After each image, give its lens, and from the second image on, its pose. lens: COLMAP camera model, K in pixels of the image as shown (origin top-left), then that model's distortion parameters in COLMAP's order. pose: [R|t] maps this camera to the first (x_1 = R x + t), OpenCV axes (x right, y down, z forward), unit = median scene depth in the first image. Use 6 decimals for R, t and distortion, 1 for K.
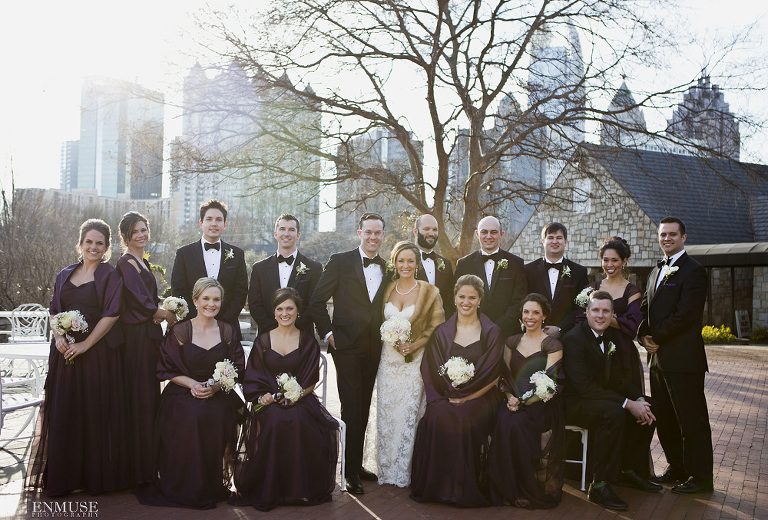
lens RADIAL K [[838.0, 0, 386.0], [0, 838.0, 261.2], [0, 0, 1]] dist [0.033668, 0.000000]
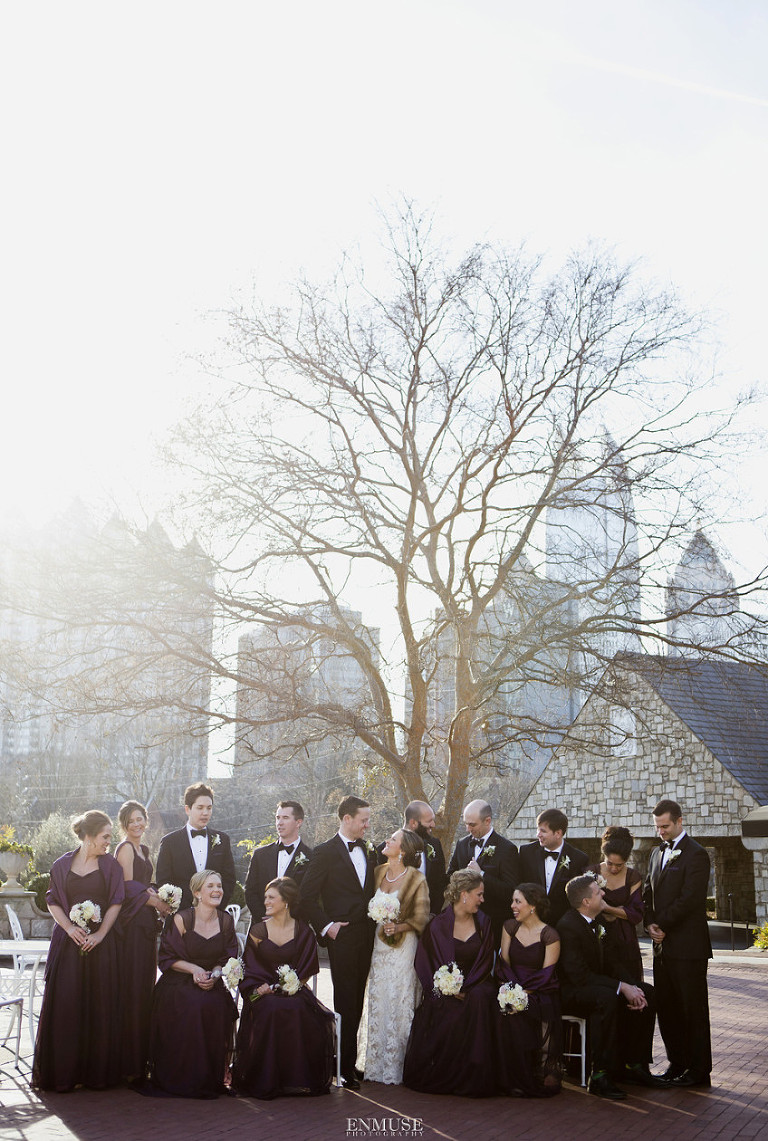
lens RADIAL K [[1462.8, 0, 380.0], [0, 1462.8, 574.4], [0, 0, 1]] dist [-0.014020, 0.000000]
pose [[0.998784, 0.000742, 0.049290, -0.030315], [0.007548, 0.985792, -0.167799, -0.010330], [-0.048714, 0.167967, 0.984588, -0.271716]]
